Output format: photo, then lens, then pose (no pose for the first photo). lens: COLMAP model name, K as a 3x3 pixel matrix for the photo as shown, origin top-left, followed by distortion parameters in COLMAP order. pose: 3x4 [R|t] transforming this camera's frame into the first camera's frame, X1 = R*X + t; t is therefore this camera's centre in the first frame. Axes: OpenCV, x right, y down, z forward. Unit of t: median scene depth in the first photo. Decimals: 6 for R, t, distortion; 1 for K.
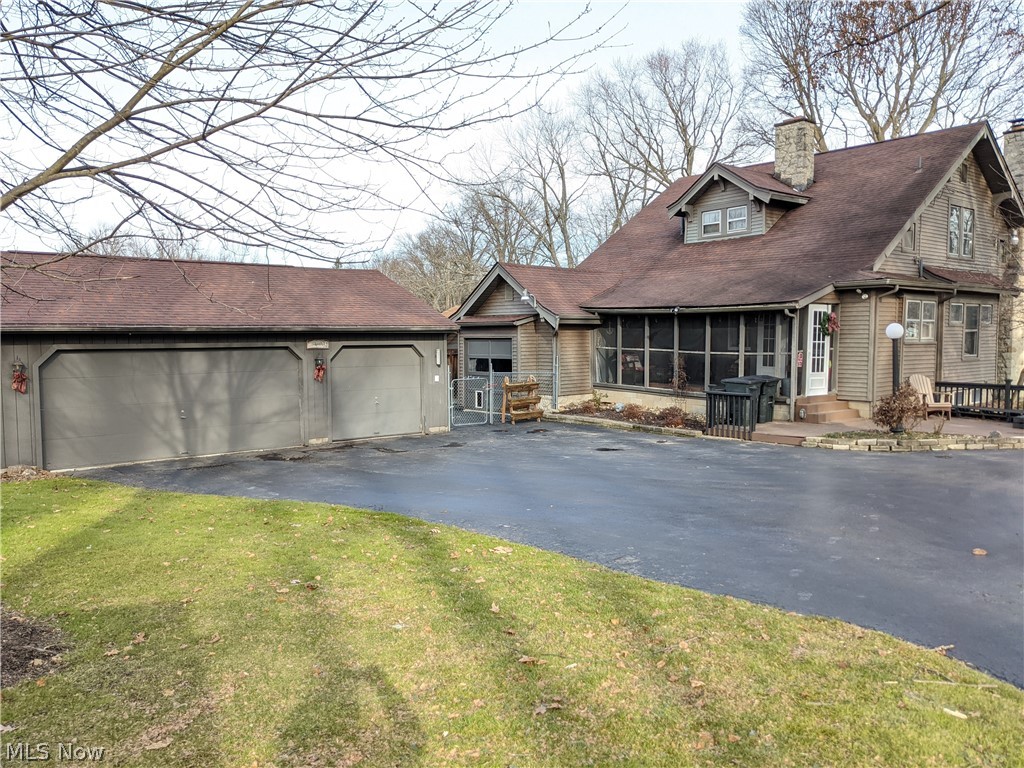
lens RADIAL K [[794.3, 0, 512.0], [0, 794.3, 384.0], [0, 0, 1]] dist [0.004587, 0.001986]
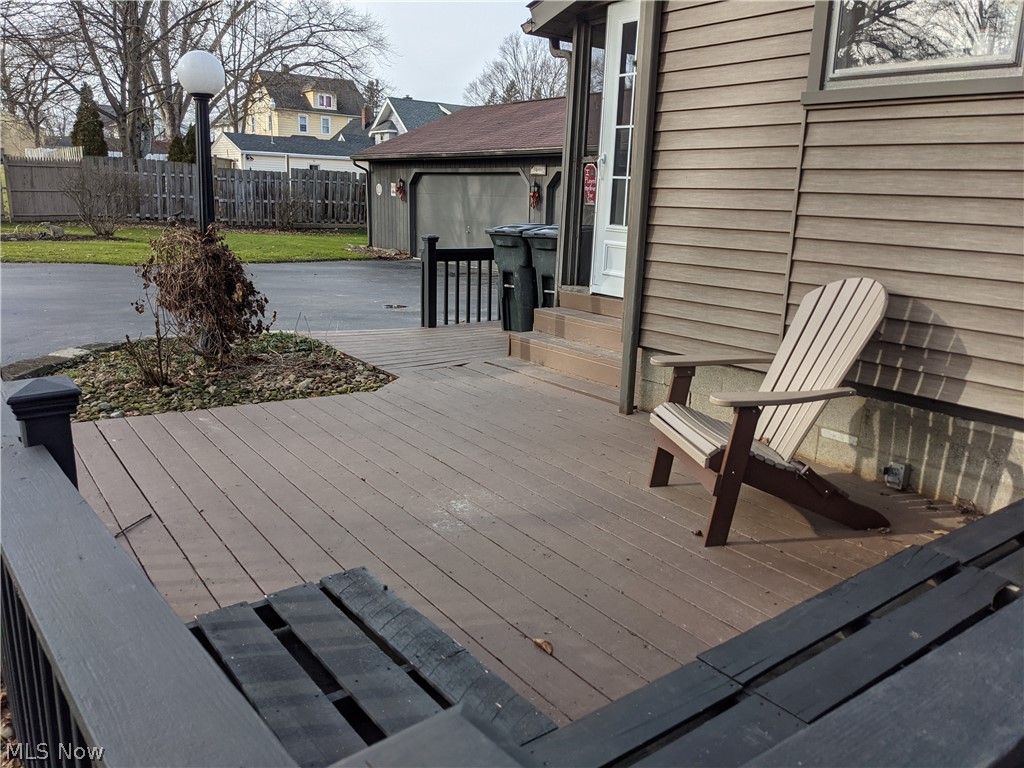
lens RADIAL K [[794.3, 0, 512.0], [0, 794.3, 384.0], [0, 0, 1]] dist [0.004587, 0.001986]
pose [[-0.034930, 0.236916, -0.970902, 0.791946], [-0.094650, 0.966344, 0.239209, -0.029243], [0.994898, 0.100251, -0.011330, 1.085370]]
